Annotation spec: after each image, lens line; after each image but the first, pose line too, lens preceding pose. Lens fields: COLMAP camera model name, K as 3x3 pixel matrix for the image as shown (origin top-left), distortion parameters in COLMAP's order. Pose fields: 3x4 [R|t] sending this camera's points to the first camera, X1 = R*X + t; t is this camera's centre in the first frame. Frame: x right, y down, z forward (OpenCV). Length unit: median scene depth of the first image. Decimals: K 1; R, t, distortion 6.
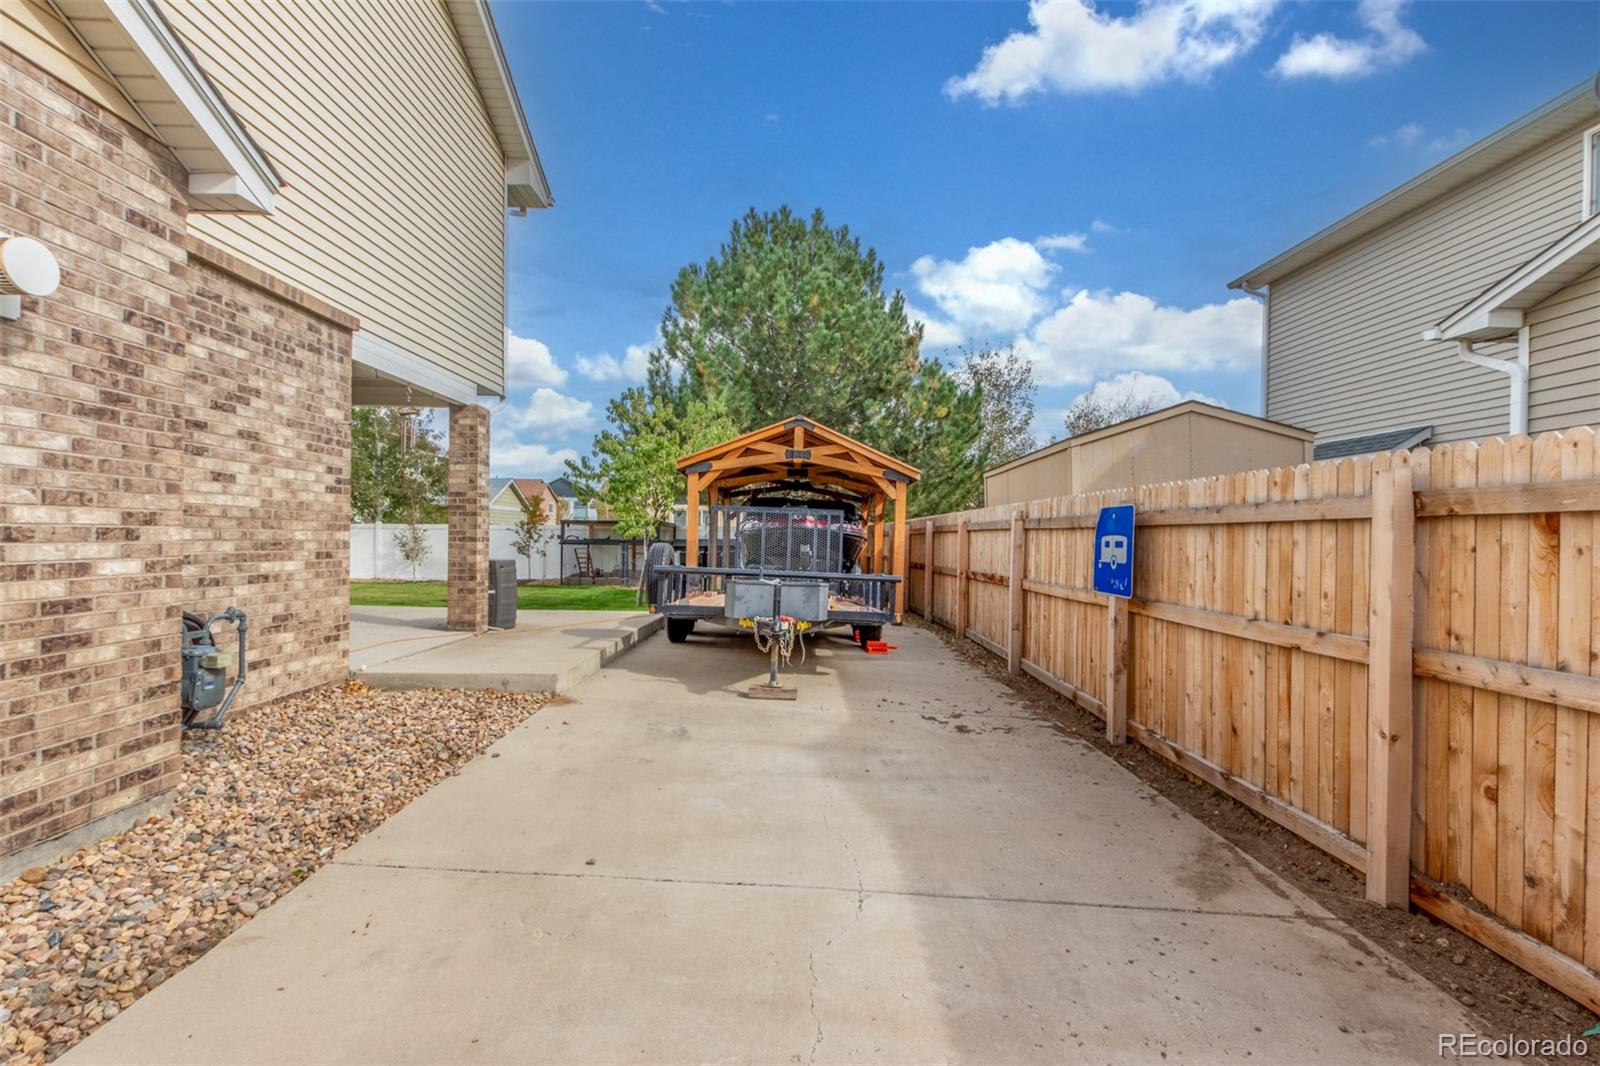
lens RADIAL K [[747.2, 0, 800.0], [0, 747.2, 533.0], [0, 0, 1]] dist [0.001646, 0.000036]
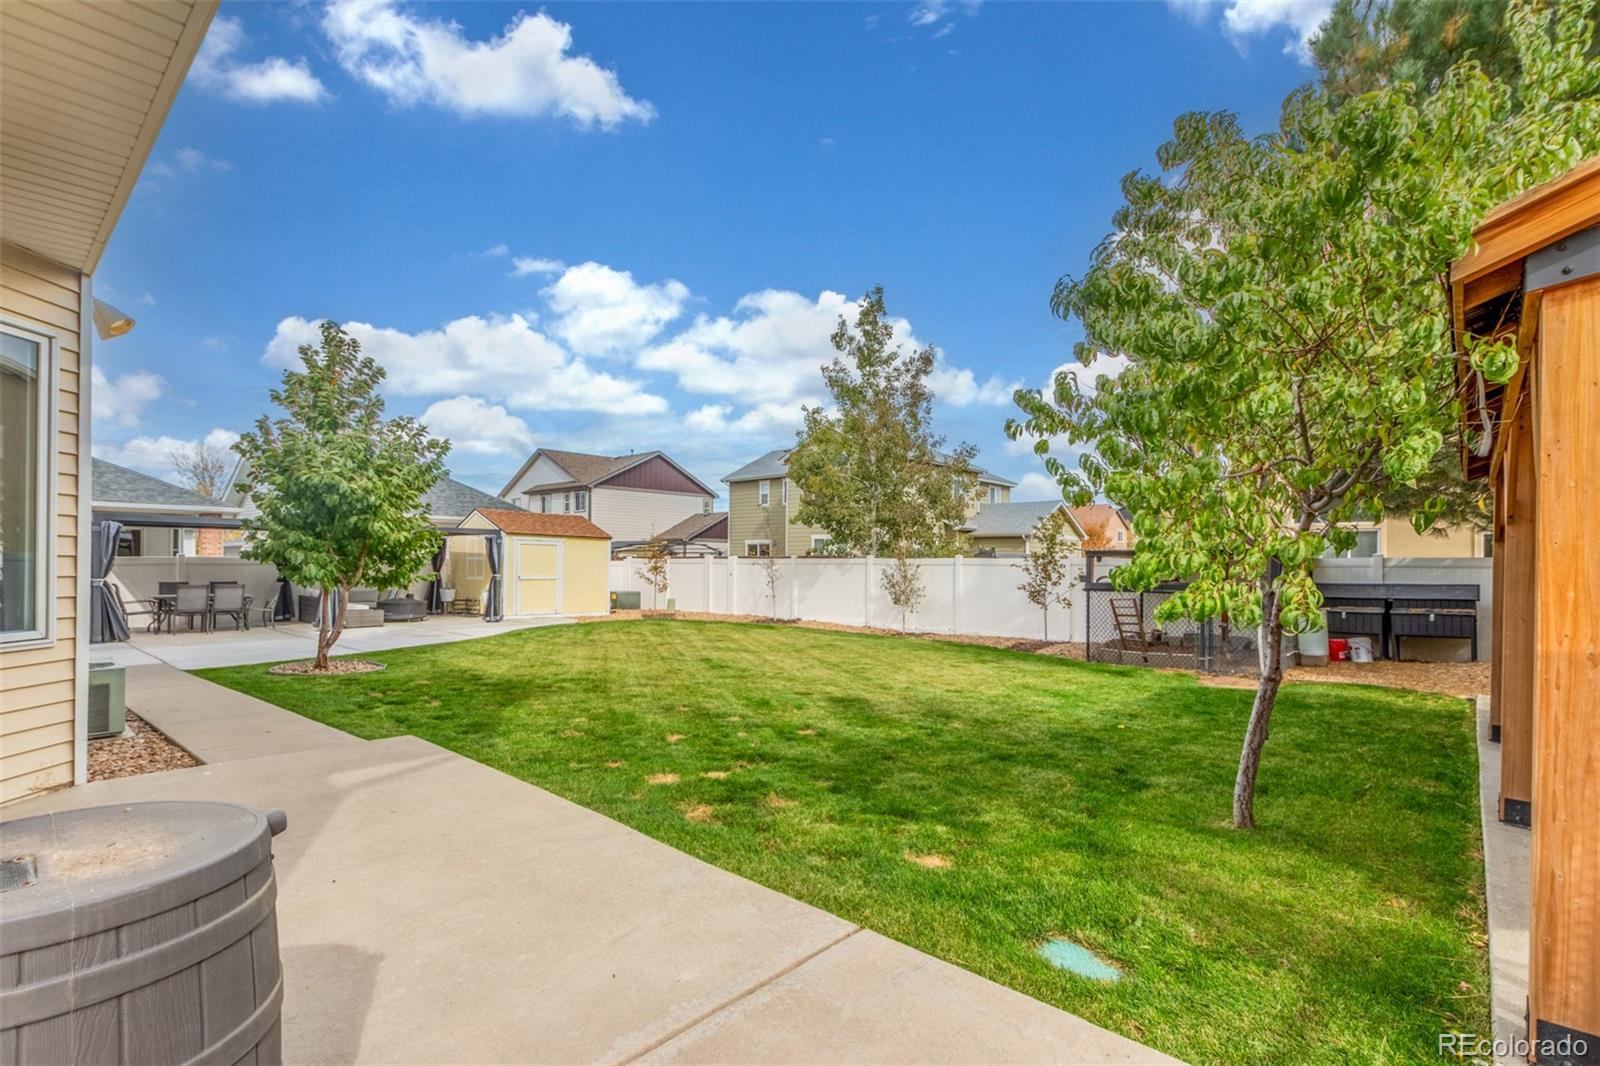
lens RADIAL K [[747.2, 0, 800.0], [0, 747.2, 533.0], [0, 0, 1]] dist [0.001646, 0.000036]
pose [[0.741324, -0.030847, -0.670438, -0.082004], [0.003485, 0.999107, -0.042115, -0.006194], [0.671139, 0.028884, 0.740769, 0.371288]]
